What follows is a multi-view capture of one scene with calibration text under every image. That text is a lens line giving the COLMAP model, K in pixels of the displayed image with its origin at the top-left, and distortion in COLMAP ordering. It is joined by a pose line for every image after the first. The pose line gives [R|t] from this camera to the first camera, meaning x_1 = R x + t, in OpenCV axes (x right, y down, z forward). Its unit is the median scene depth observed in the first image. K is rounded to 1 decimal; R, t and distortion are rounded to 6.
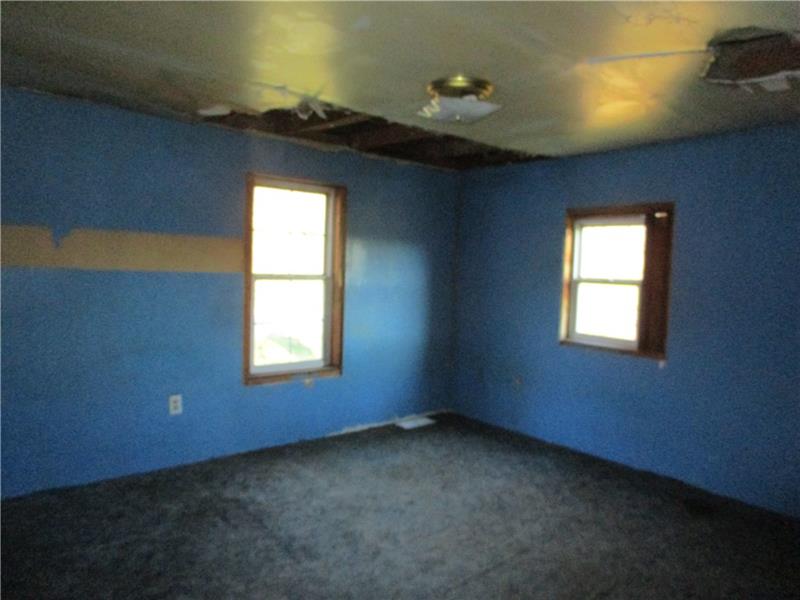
lens RADIAL K [[567.8, 0, 402.4], [0, 567.8, 296.5], [0, 0, 1]] dist [-0.027974, 0.002371]
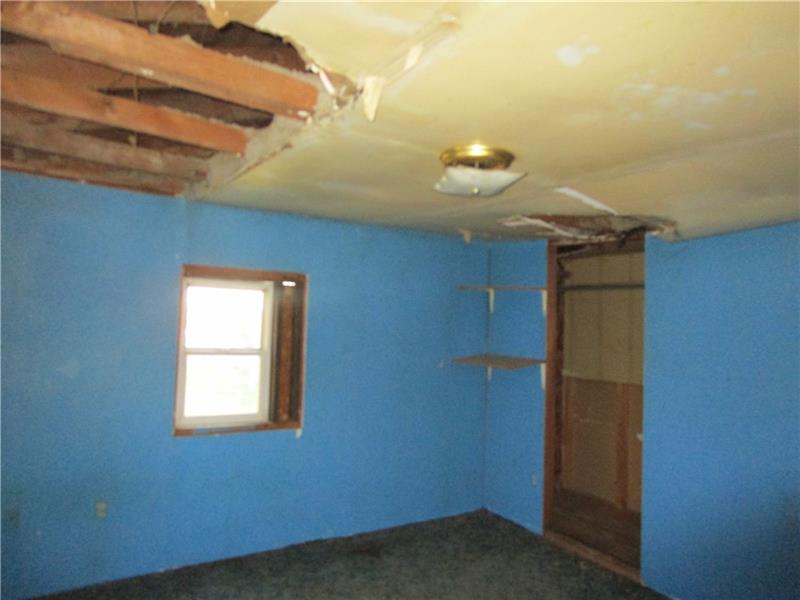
lens RADIAL K [[567.8, 0, 402.4], [0, 567.8, 296.5], [0, 0, 1]] dist [-0.027974, 0.002371]
pose [[0.106803, 0.030904, 0.993800, -0.529935], [0.023715, 0.999153, -0.033619, -0.083418], [-0.993997, 0.027159, 0.105979, 0.693318]]
